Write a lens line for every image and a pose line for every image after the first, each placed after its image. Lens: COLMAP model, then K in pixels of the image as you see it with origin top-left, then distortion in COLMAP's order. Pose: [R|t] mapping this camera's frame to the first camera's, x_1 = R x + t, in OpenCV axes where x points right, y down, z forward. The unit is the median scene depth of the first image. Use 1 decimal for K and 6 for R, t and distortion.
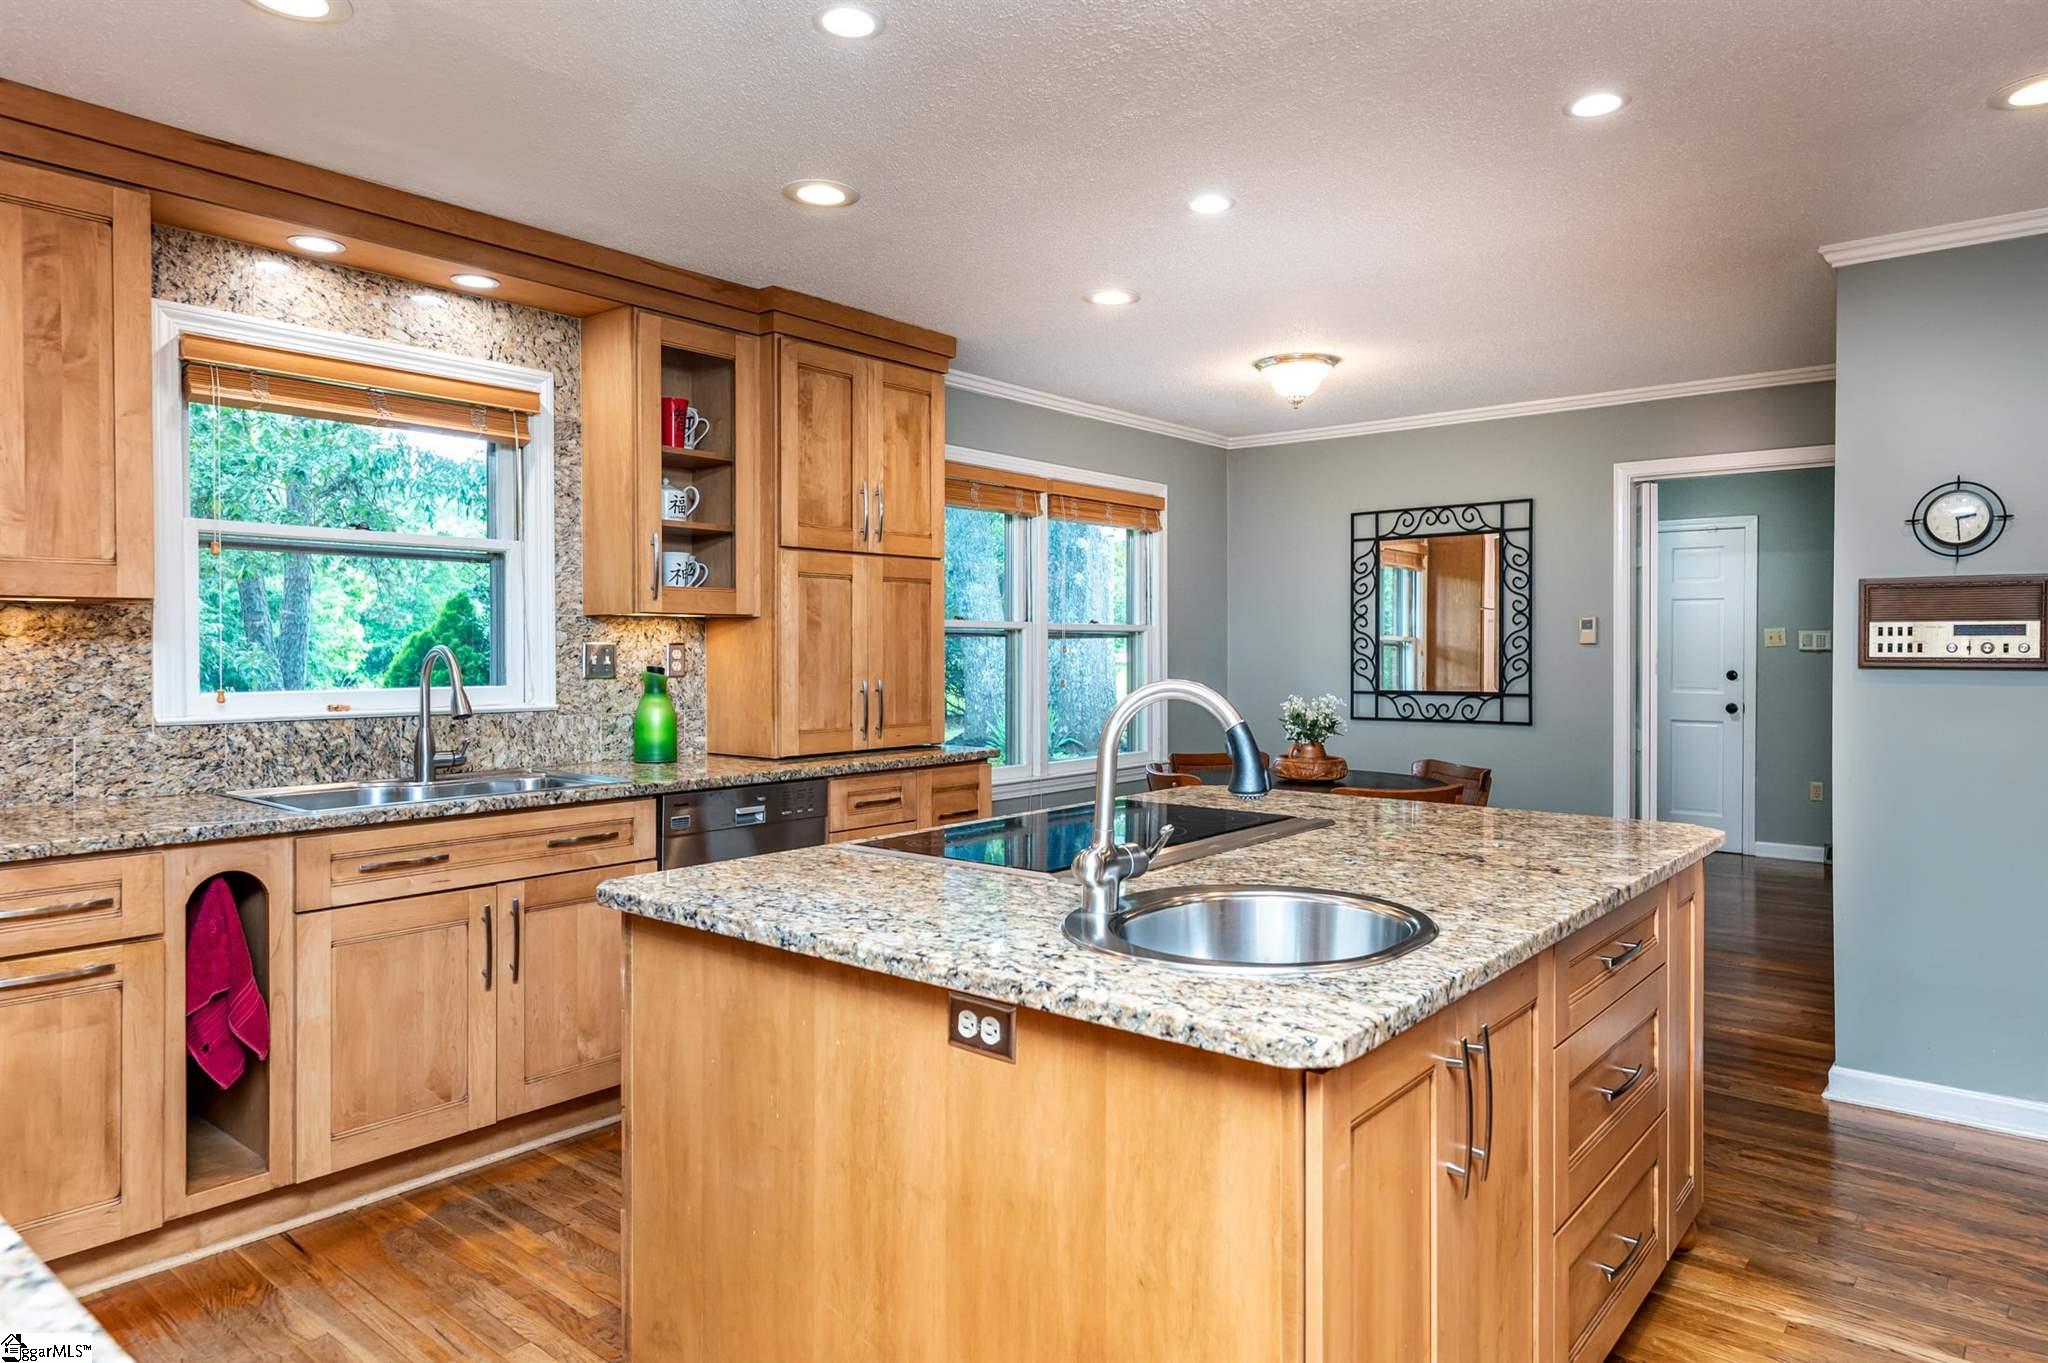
lens RADIAL K [[1248.0, 0, 1030.7], [0, 1248.0, 665.4], [0, 0, 1]] dist [0.007374, -0.000027]
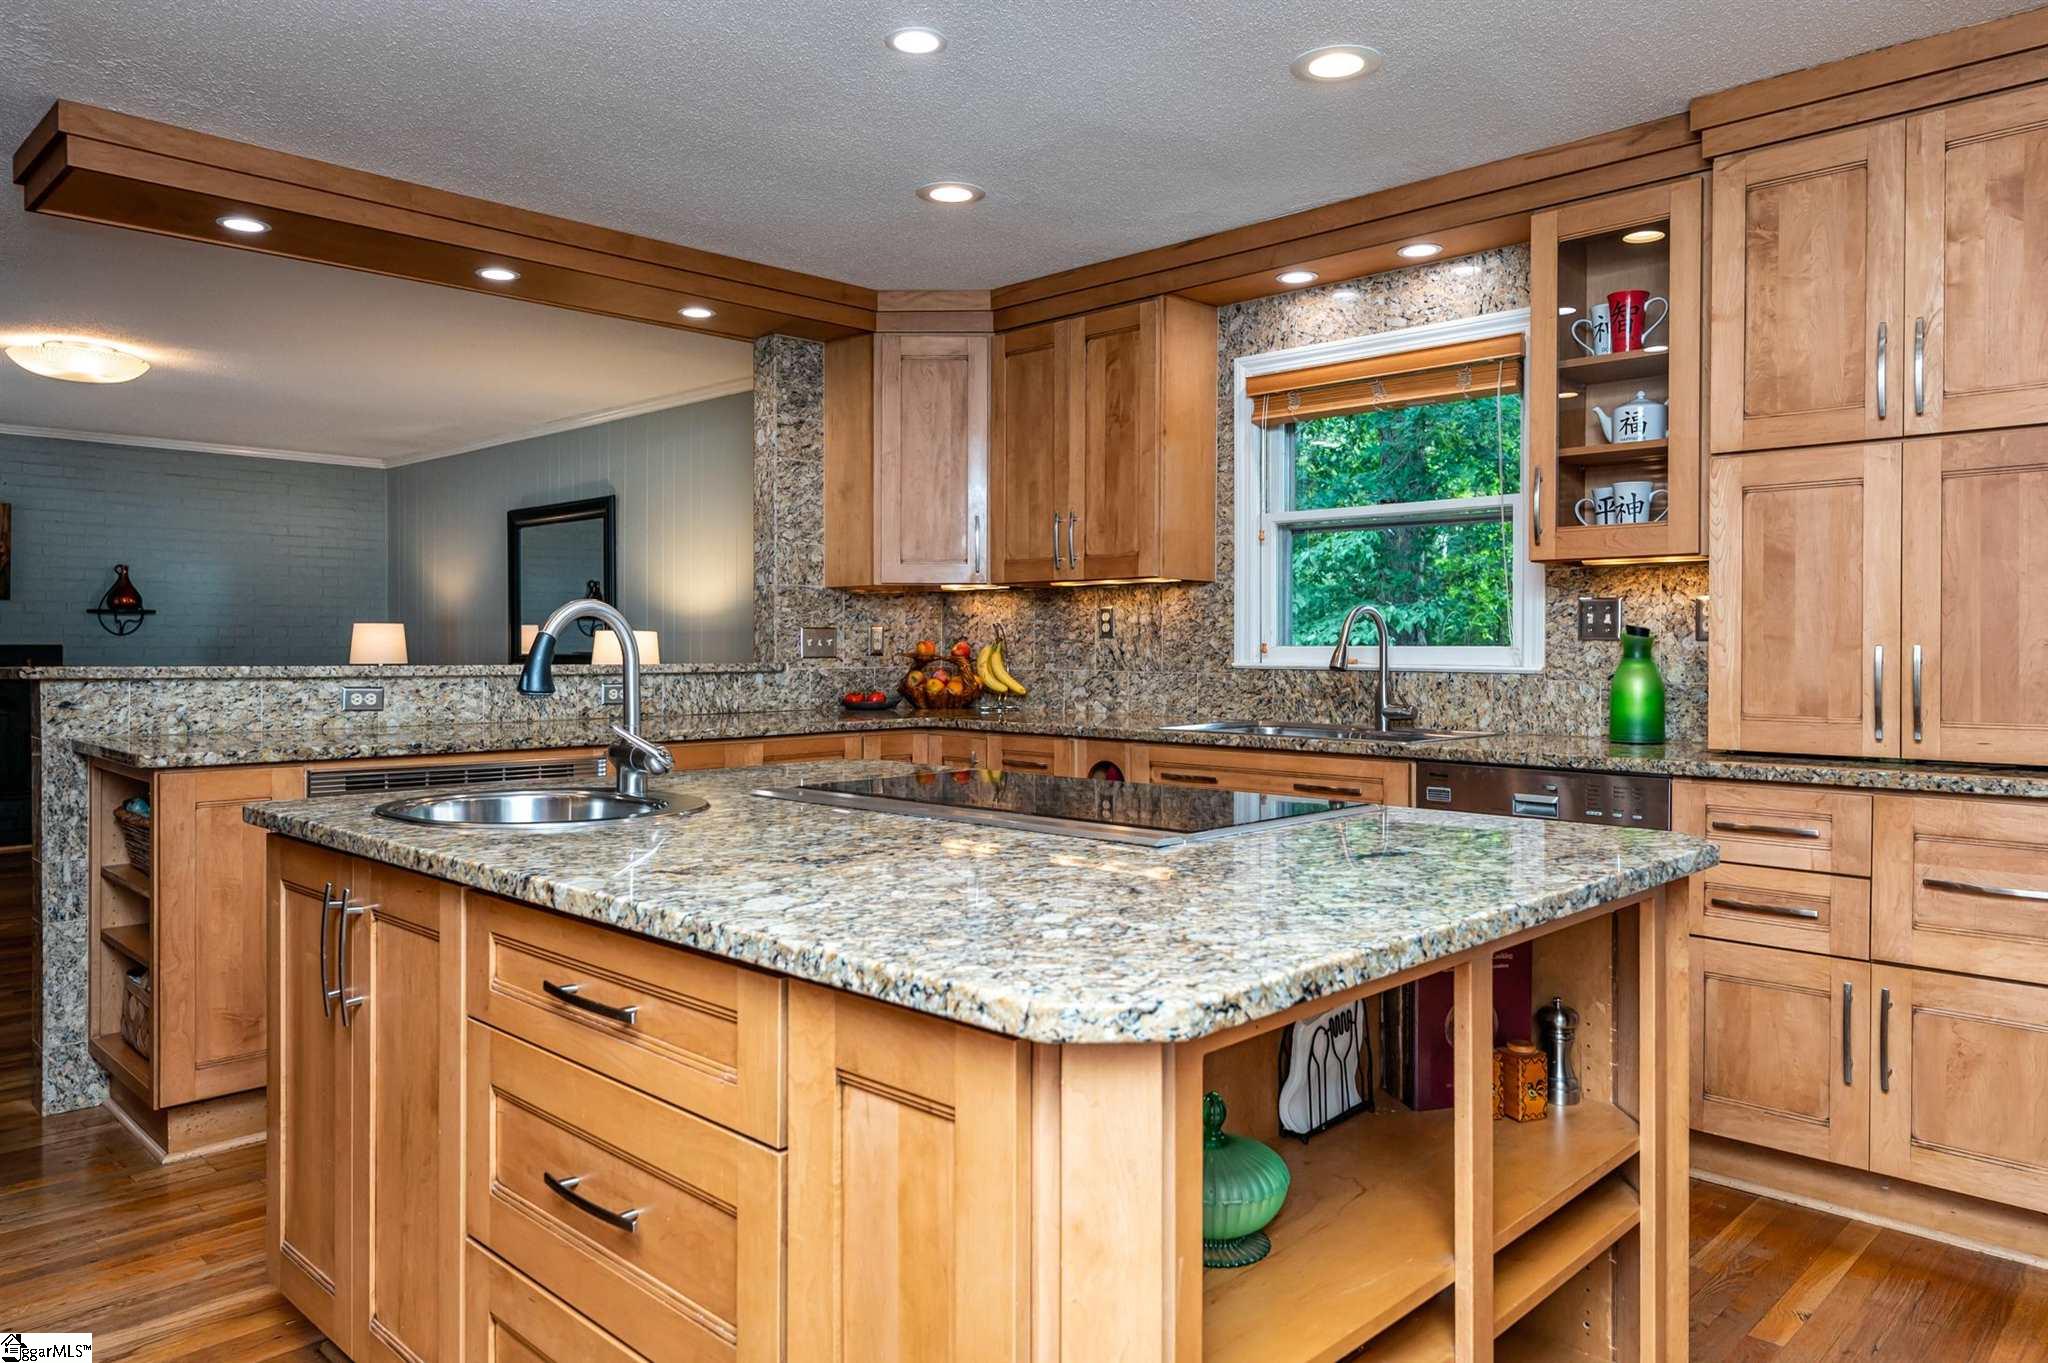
lens RADIAL K [[1361.4, 0, 1030.2], [0, 1361.4, 671.7], [0, 0, 1]] dist [0.003743, 0.001464]
pose [[-0.079733, 0.016695, -0.996676, 0.658321], [-0.017609, 0.999680, 0.018154, 0.023352], [0.996661, 0.018998, -0.079413, 0.724198]]
